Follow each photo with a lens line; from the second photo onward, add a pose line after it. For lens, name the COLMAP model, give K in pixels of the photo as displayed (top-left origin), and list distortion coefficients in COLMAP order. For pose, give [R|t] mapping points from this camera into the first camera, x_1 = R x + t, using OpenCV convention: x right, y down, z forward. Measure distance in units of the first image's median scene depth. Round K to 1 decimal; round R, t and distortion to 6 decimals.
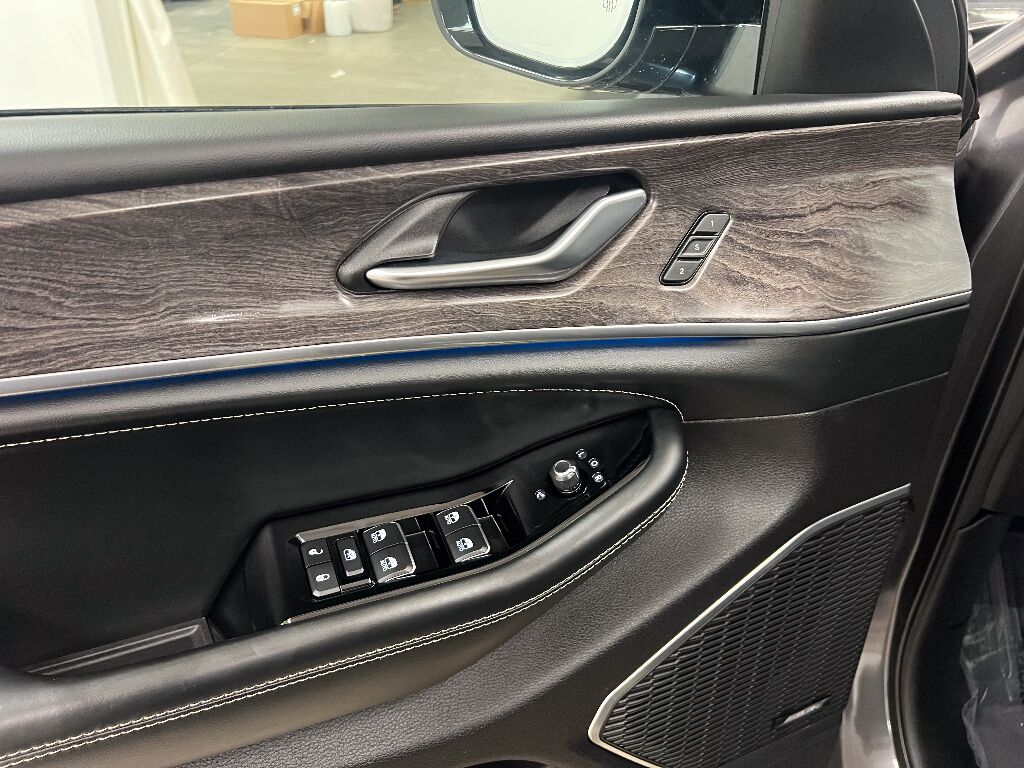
lens RADIAL K [[775.7, 0, 512.1], [0, 775.7, 386.4], [0, 0, 1]] dist [0.068087, -0.082018]
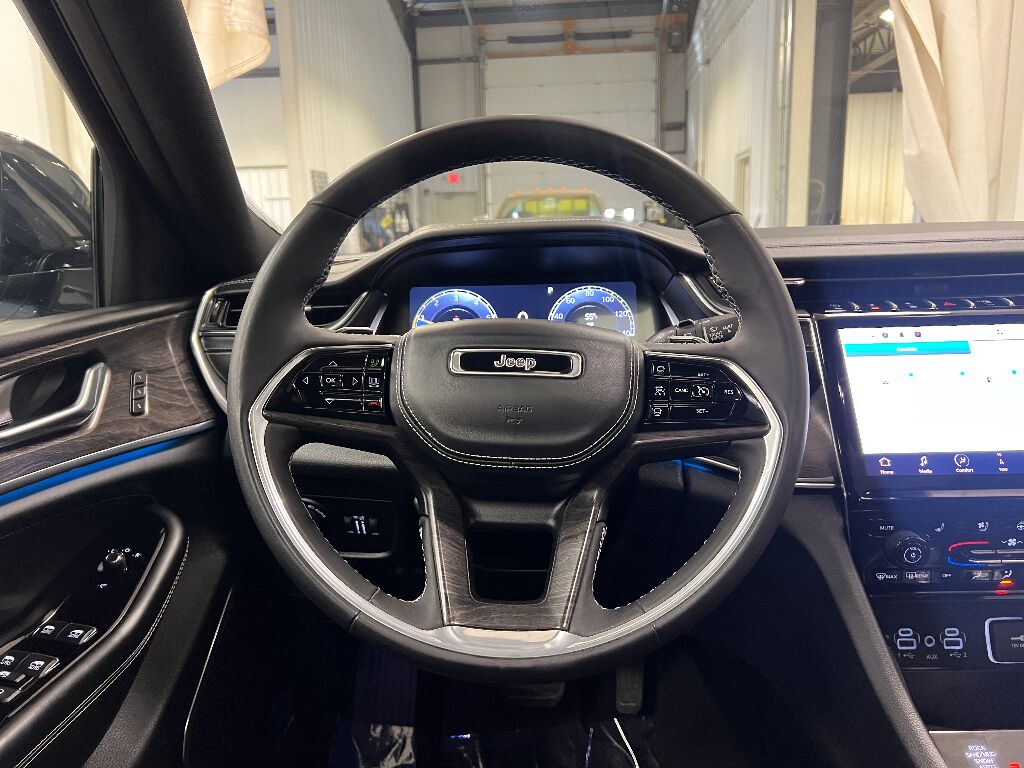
lens RADIAL K [[775.7, 0, 515.7], [0, 775.7, 384.8], [0, 0, 1]] dist [0.068087, -0.082018]
pose [[0.459327, -0.205889, 0.864077, -0.827843], [0.450085, 0.892590, -0.026573, 0.207805], [-0.765795, 0.401114, 0.502658, -0.426121]]
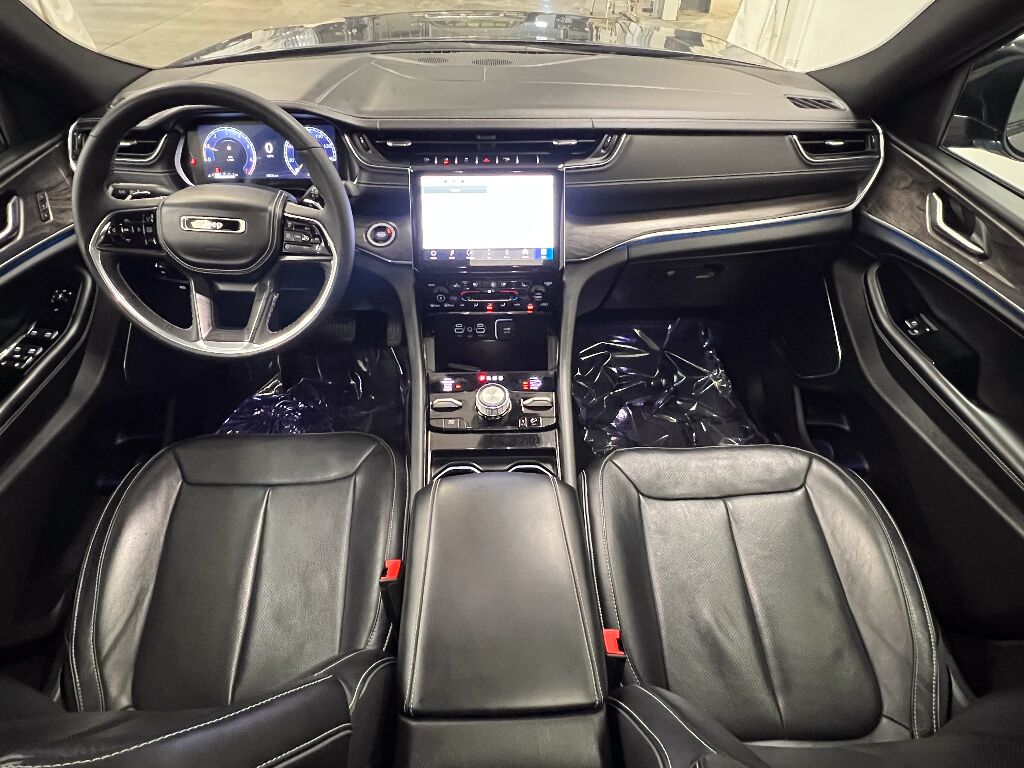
lens RADIAL K [[613.5, 0, 511.2], [0, 613.5, 399.6], [0, 0, 1]] dist [-0.001938, -0.002222]
pose [[0.407724, -0.626826, 0.663966, -1.078533], [0.426815, 0.773654, 0.468283, 0.061639], [-0.807212, 0.092460, 0.582976, -1.778175]]
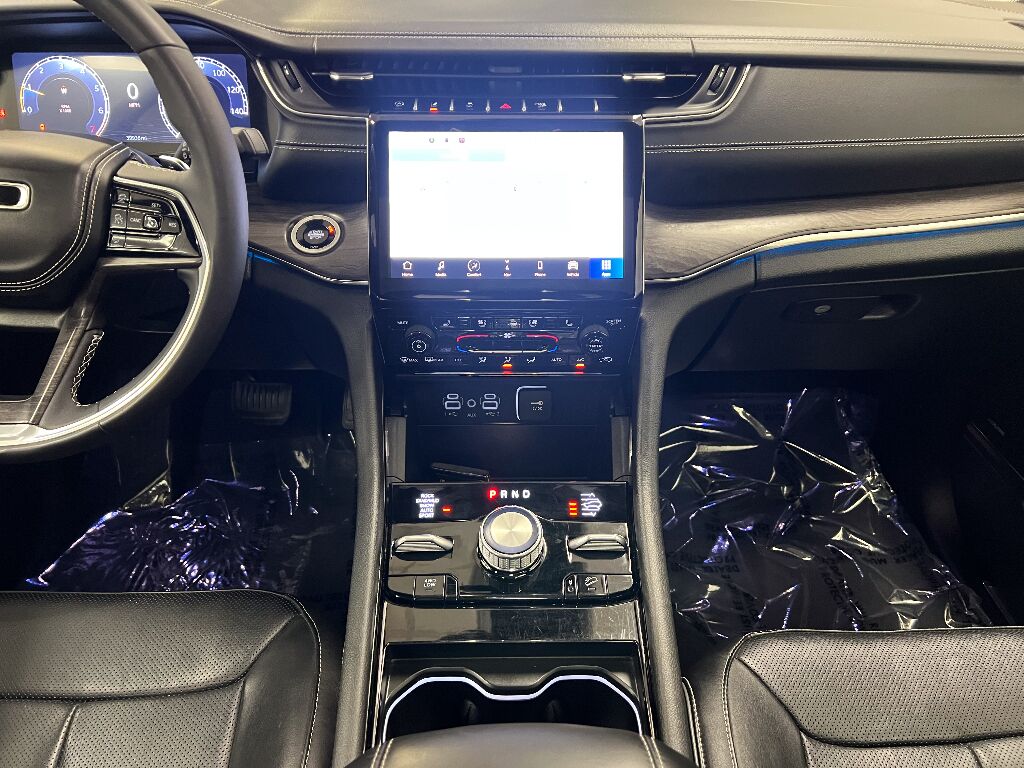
lens RADIAL K [[775.7, 0, 520.6], [0, 775.7, 382.0], [0, 0, 1]] dist [0.068087, -0.082018]
pose [[0.422322, -0.521745, 0.741233, -0.512463], [0.423761, 0.836516, 0.347373, 0.348677], [-0.801293, 0.167402, 0.574374, -1.296924]]
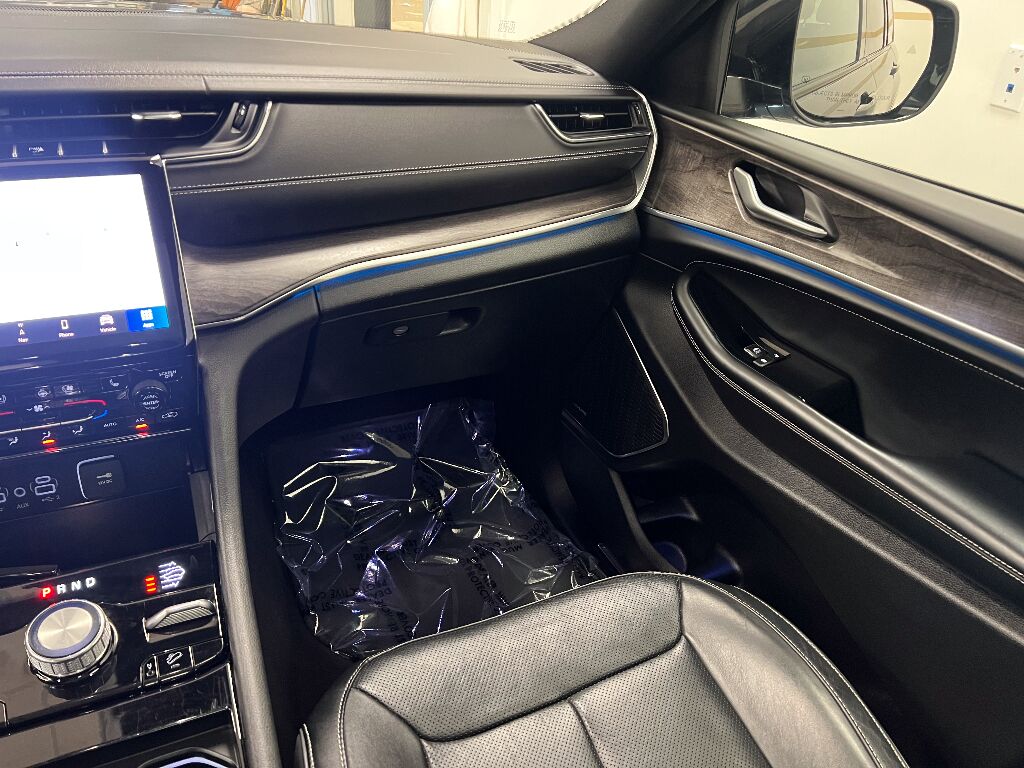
lens RADIAL K [[775.7, 0, 522.4], [0, 775.7, 385.0], [0, 0, 1]] dist [0.068087, -0.082018]
pose [[0.006943, -0.531181, 0.847230, -0.454661], [0.400134, 0.777941, 0.484460, 0.451680], [-0.916431, 0.335641, 0.217945, -1.514439]]
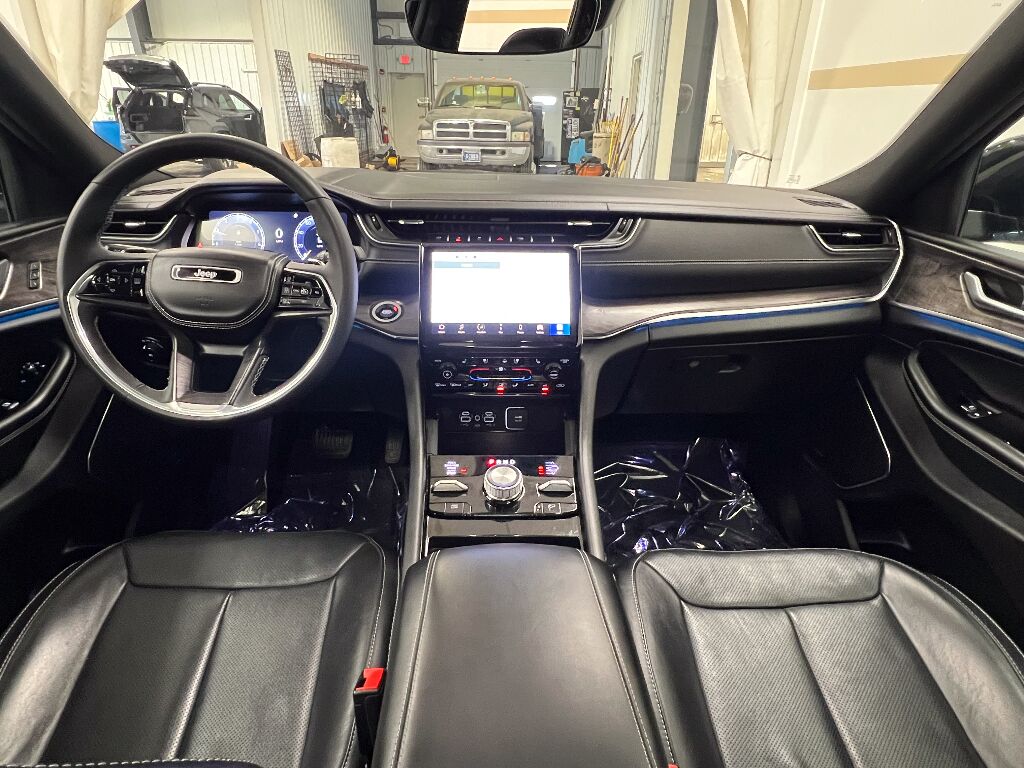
lens RADIAL K [[613.5, 0, 510.5], [0, 613.5, 398.6], [0, 0, 1]] dist [-0.001938, -0.002222]
pose [[0.413424, -0.405341, 0.815340, -1.074447], [0.419816, 0.879446, 0.224341, 0.455731], [-0.807982, 0.249544, 0.533753, -1.511171]]
